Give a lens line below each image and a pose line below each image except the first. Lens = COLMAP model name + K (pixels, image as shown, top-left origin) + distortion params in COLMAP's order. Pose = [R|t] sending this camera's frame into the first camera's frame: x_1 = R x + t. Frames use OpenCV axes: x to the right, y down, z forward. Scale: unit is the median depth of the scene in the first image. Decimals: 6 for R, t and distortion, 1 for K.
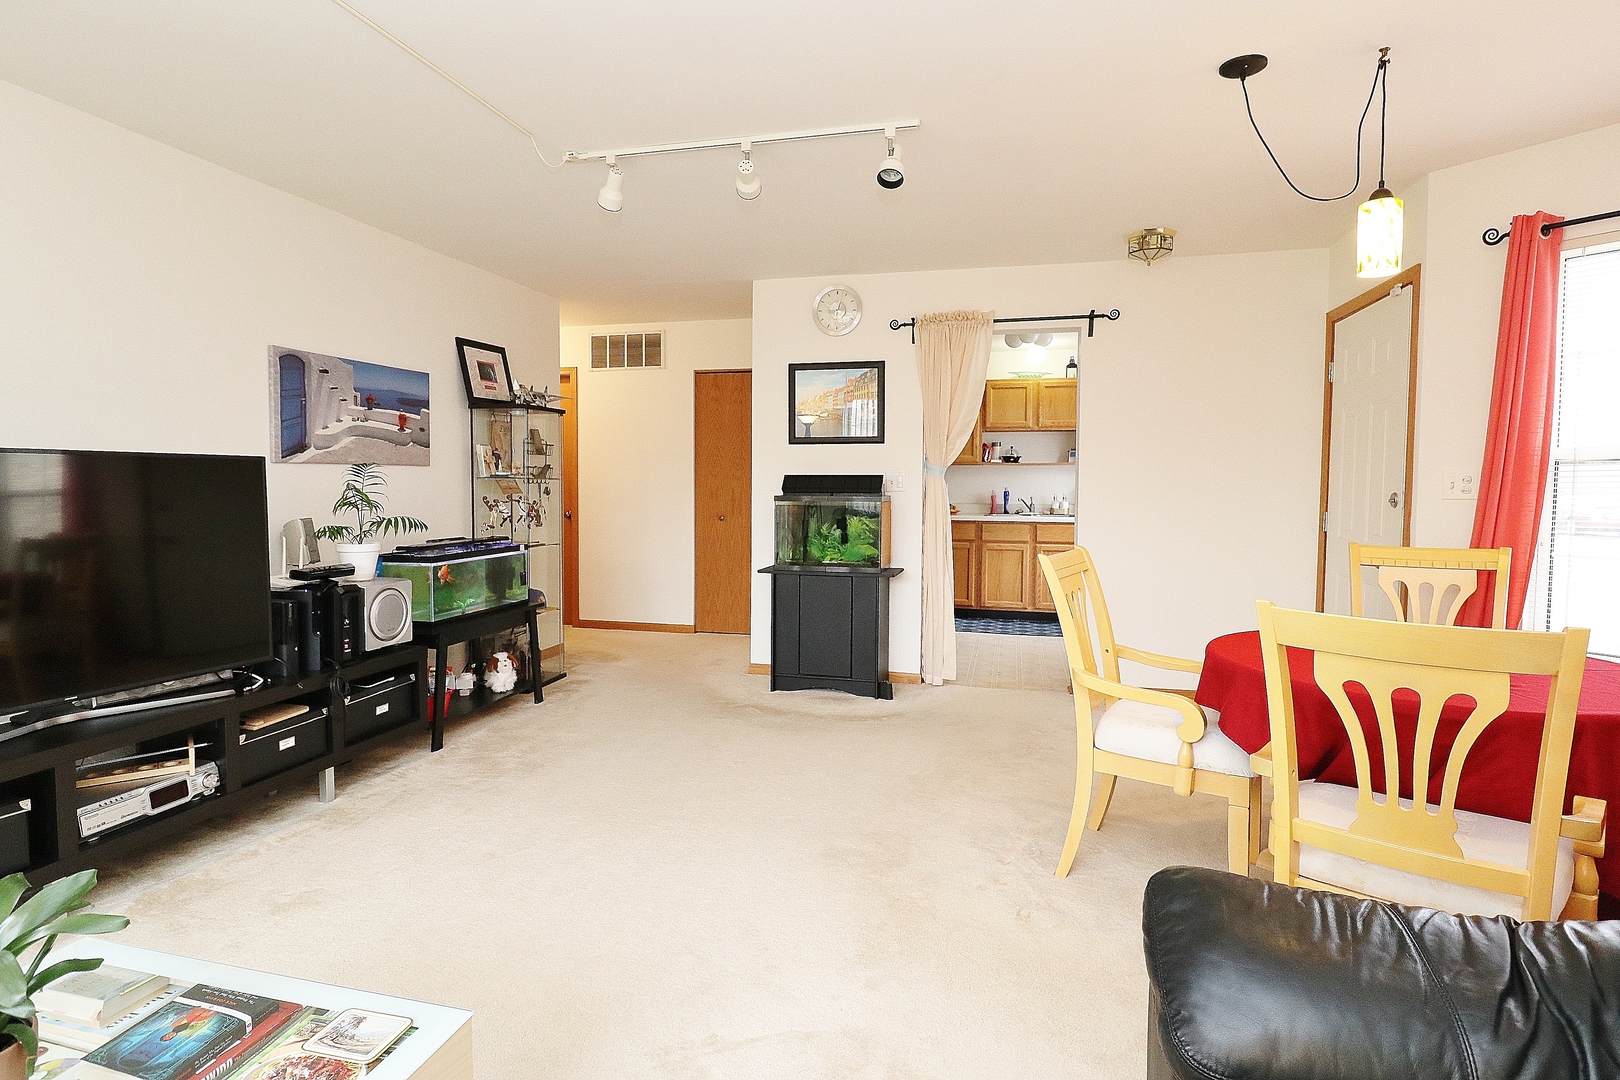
lens RADIAL K [[883.4, 0, 804.3], [0, 883.4, 540.0], [0, 0, 1]] dist [0.004430, -0.000682]
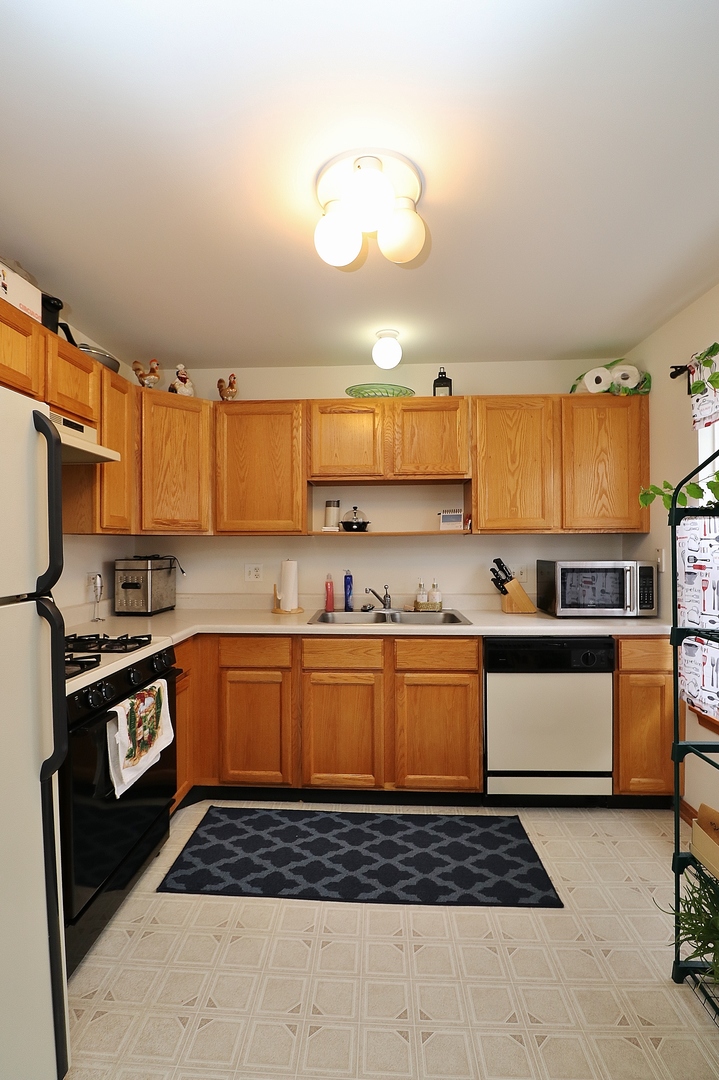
lens RADIAL K [[500.6, 0, 356.7], [0, 500.6, 539.8], [0, 0, 1]] dist [0.001962, 0.000053]
pose [[0.983358, -0.004290, 0.181630, 0.170644], [0.018204, 0.997016, -0.075013, -0.054554], [-0.180767, 0.077071, 0.980502, 0.647718]]
